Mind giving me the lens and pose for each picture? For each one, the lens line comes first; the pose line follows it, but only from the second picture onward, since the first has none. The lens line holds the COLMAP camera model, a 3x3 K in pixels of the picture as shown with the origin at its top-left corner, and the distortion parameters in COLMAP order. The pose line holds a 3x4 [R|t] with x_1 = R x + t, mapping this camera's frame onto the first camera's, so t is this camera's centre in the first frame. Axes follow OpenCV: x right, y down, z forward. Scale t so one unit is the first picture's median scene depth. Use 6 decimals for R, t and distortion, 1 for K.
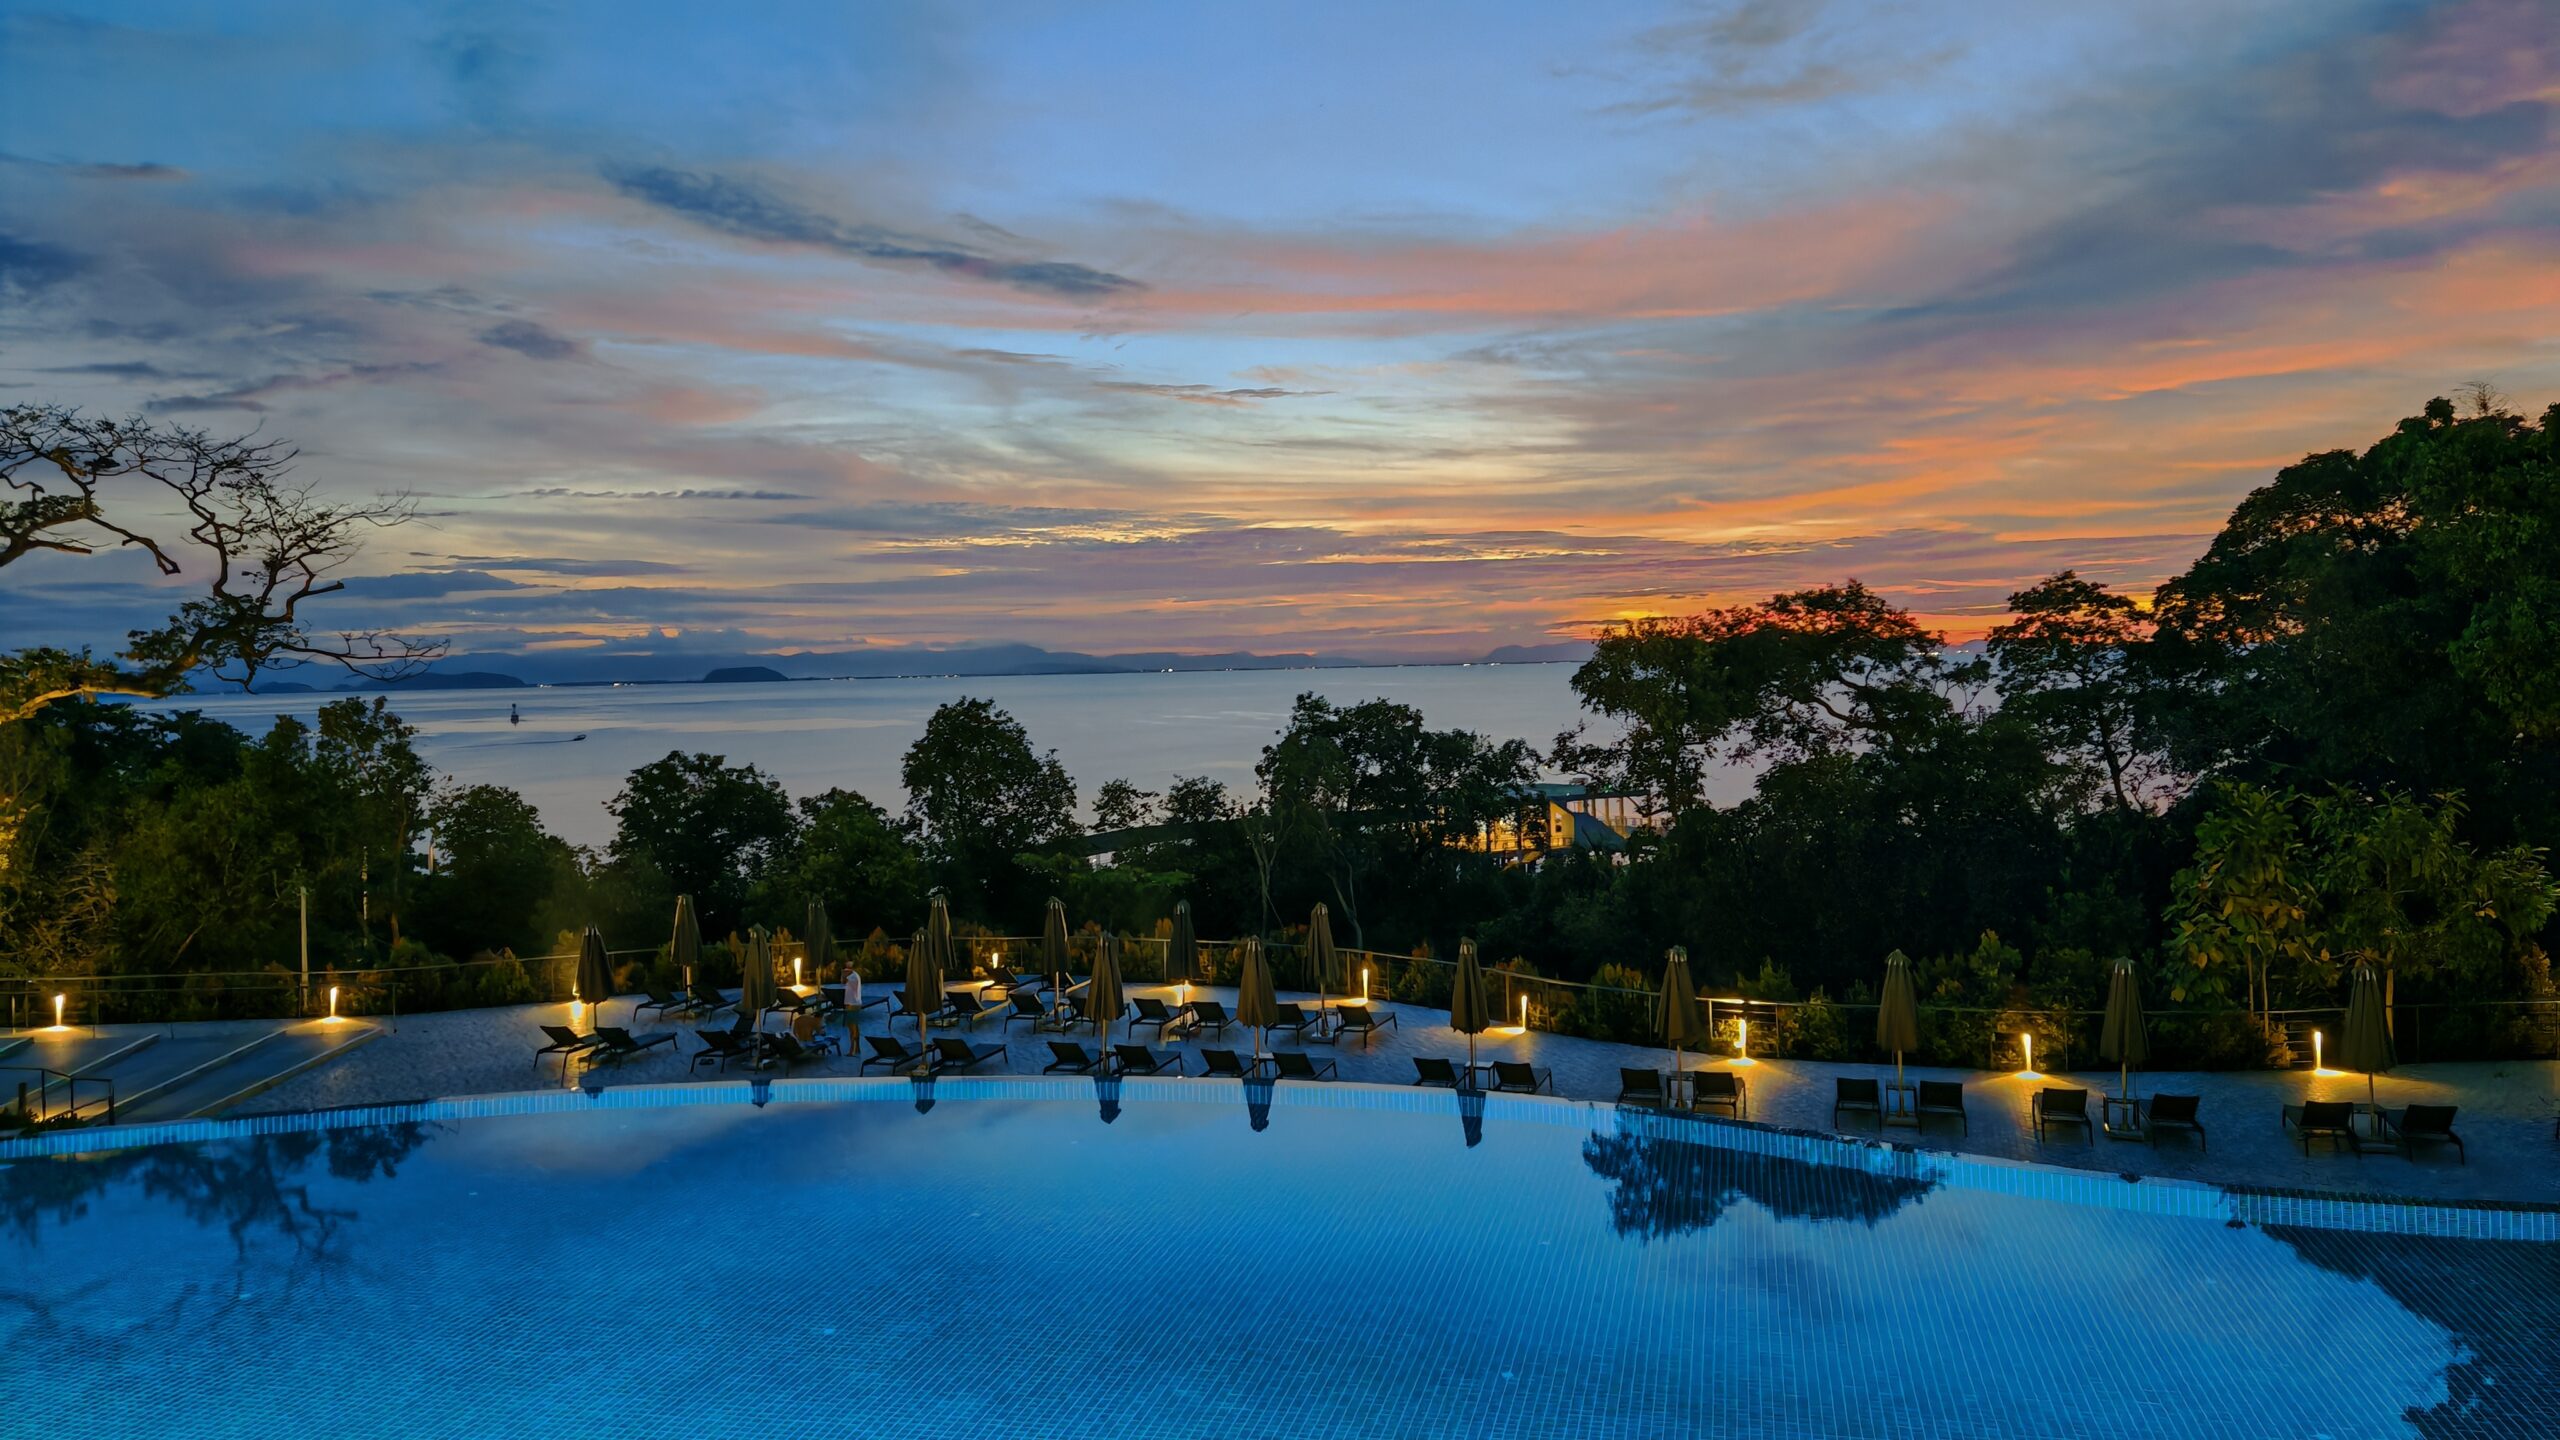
lens RADIAL K [[1863.2, 0, 1235.8], [0, 1863.2, 707.6], [0, 0, 1]] dist [0.031113, -0.003023]
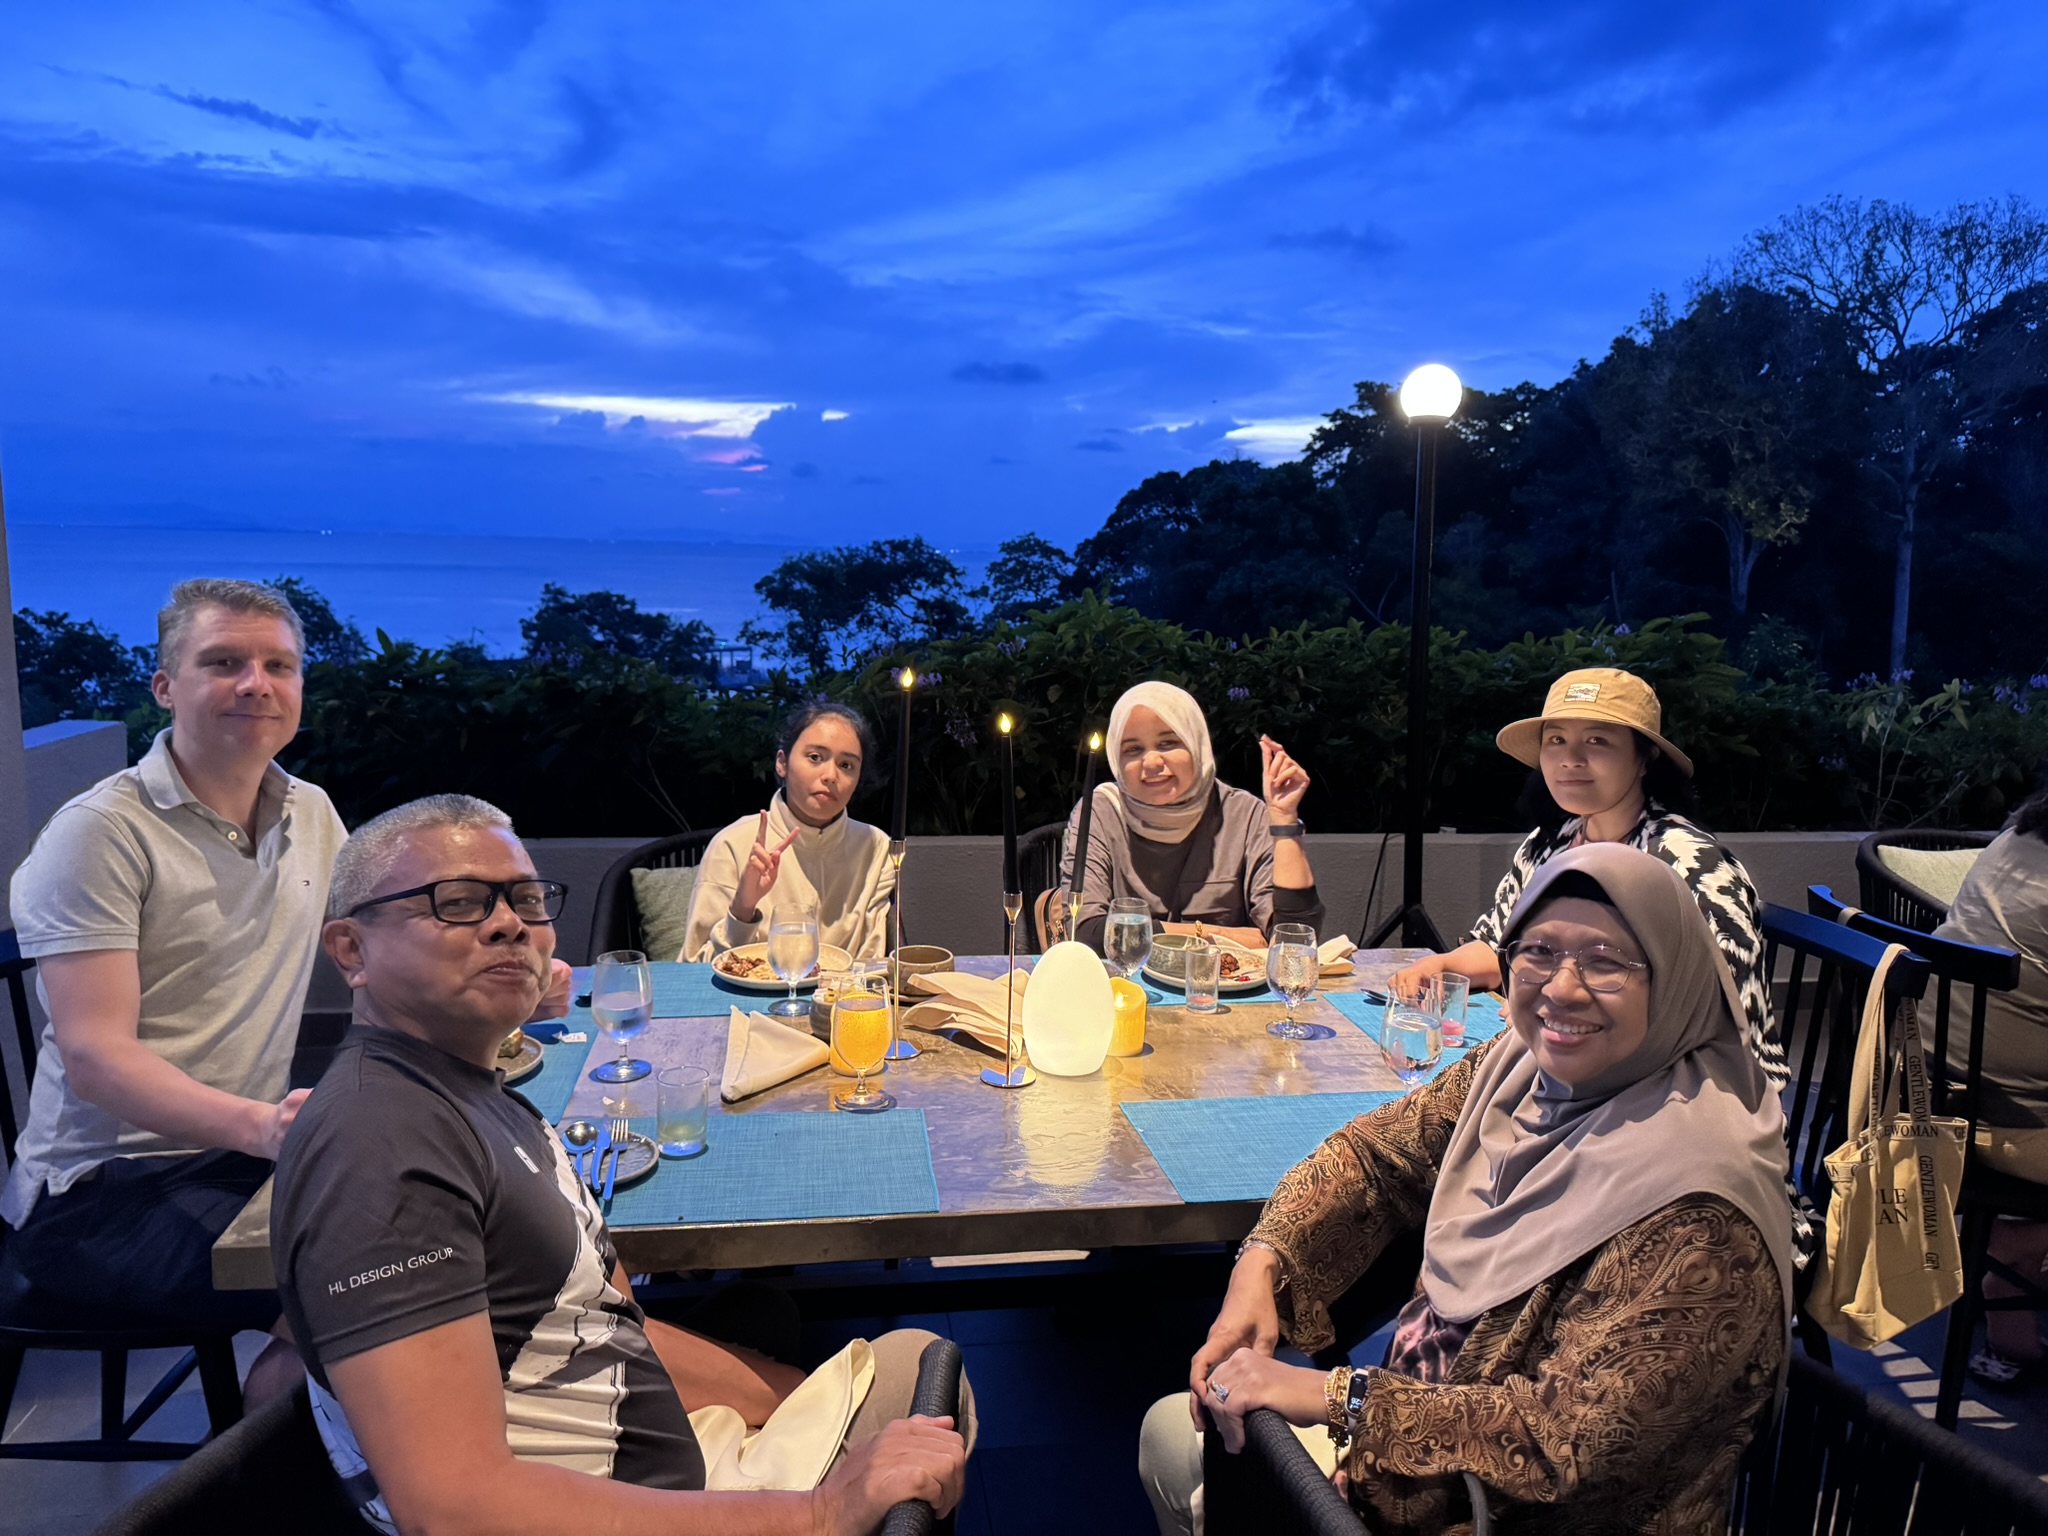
lens RADIAL K [[1472.1, 0, 1024.0], [0, 1472.1, 768.0], [0, 0, 1]] dist [-0.002023, -0.009802]
pose [[0.911190, -0.009497, 0.411877, -0.110980], [-0.042660, 0.992185, 0.117254, -0.016761], [-0.409772, -0.124411, 0.903664, -0.222740]]
